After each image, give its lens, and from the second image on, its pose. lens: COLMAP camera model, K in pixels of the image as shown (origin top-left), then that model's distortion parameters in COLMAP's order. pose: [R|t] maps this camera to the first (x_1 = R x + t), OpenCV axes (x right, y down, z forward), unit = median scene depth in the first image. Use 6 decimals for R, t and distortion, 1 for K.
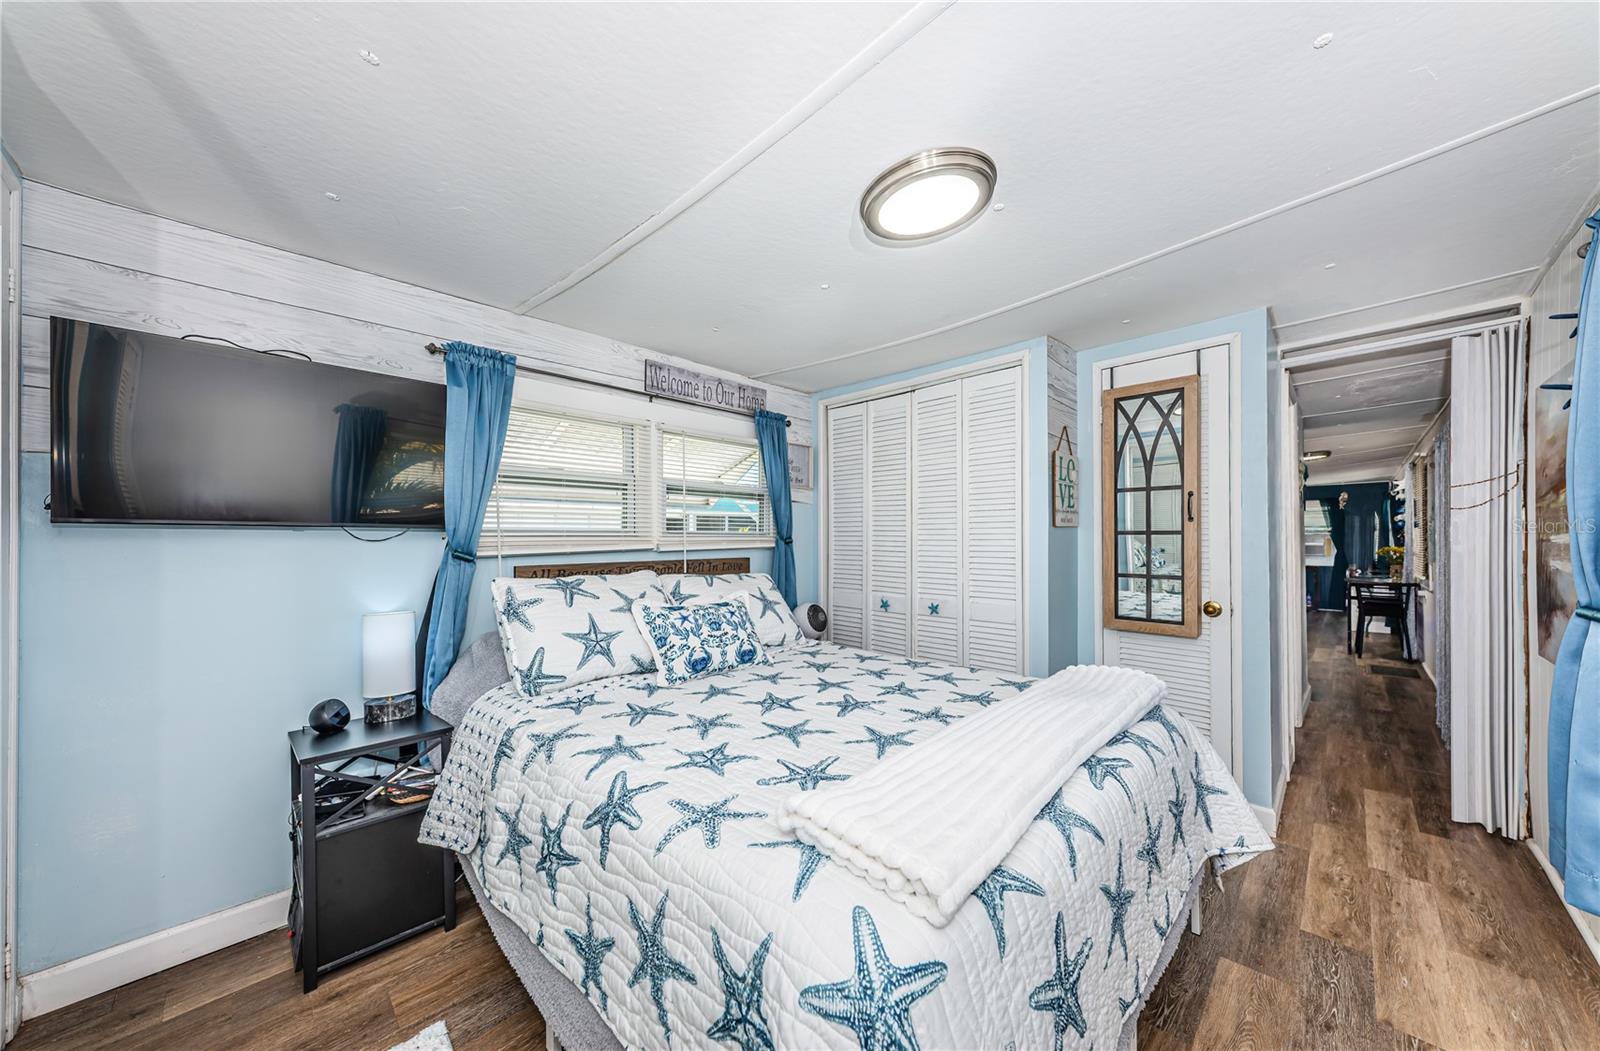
lens RADIAL K [[556.0, 0, 801.7], [0, 556.0, 513.3], [0, 0, 1]] dist [0.009635, -0.000056]
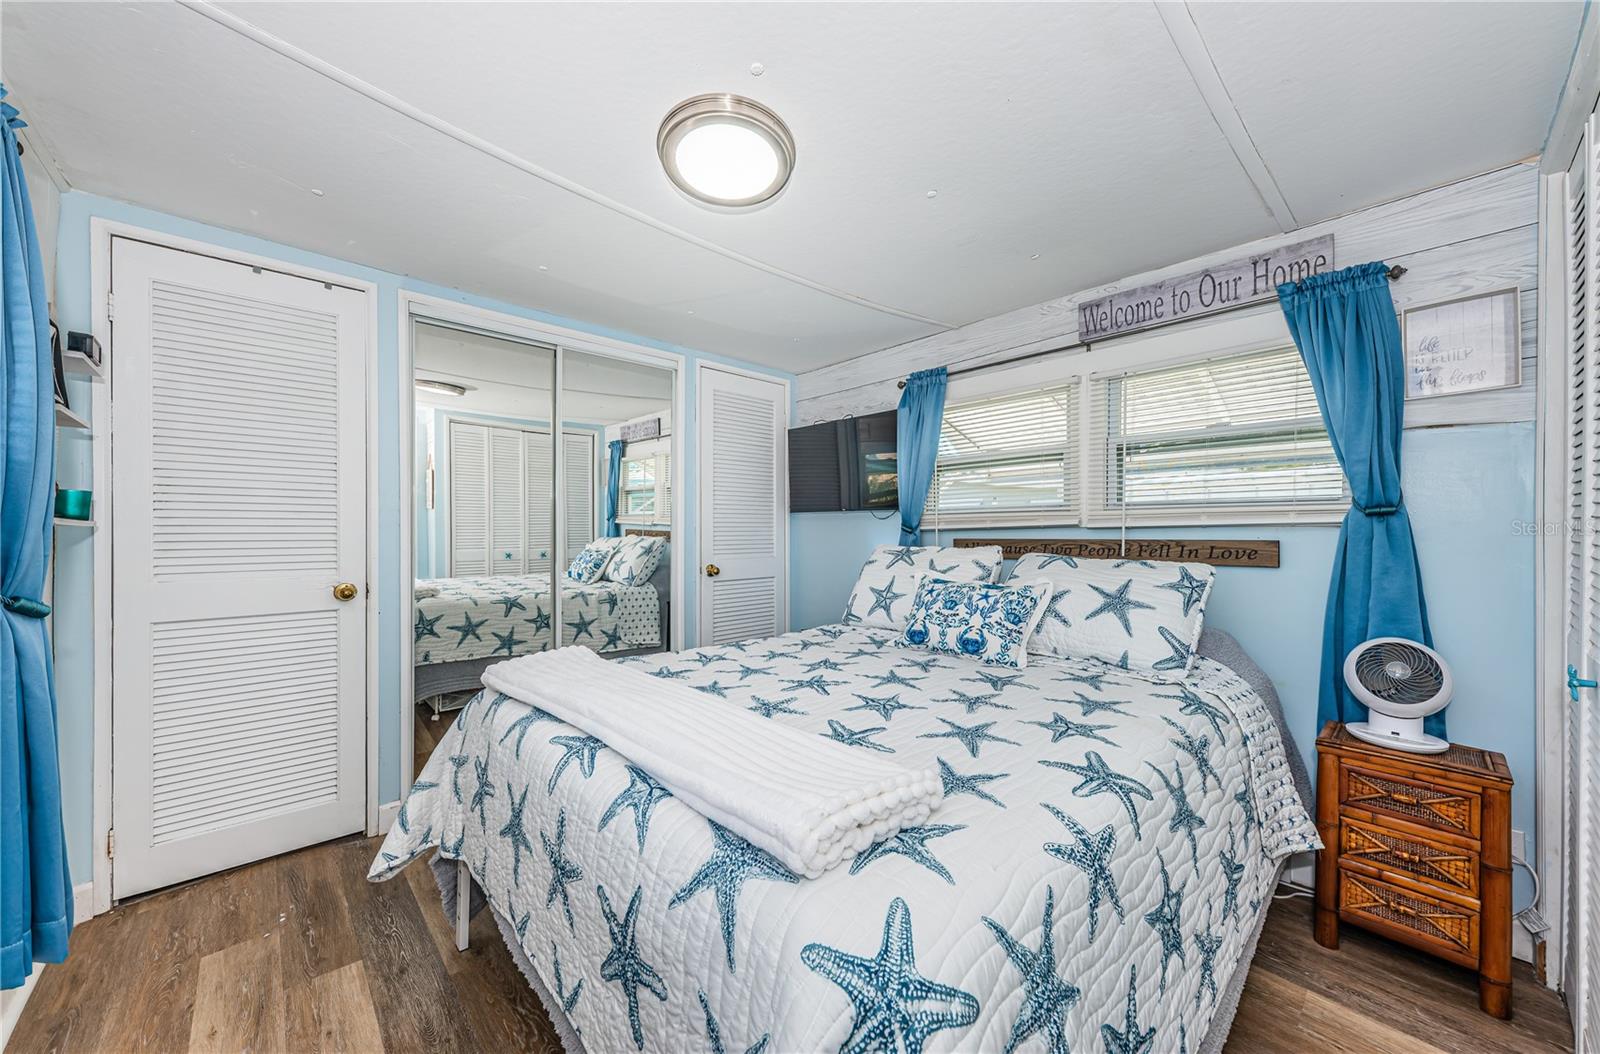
lens RADIAL K [[575.5, 0, 800.0], [0, 575.5, 527.0], [0, 0, 1]] dist [0.019500, -0.000002]
pose [[-0.036485, 0.007607, -0.999305, 0.792709], [0.060047, 0.998181, 0.005406, 0.043691], [0.997529, -0.059808, -0.036875, 0.738202]]
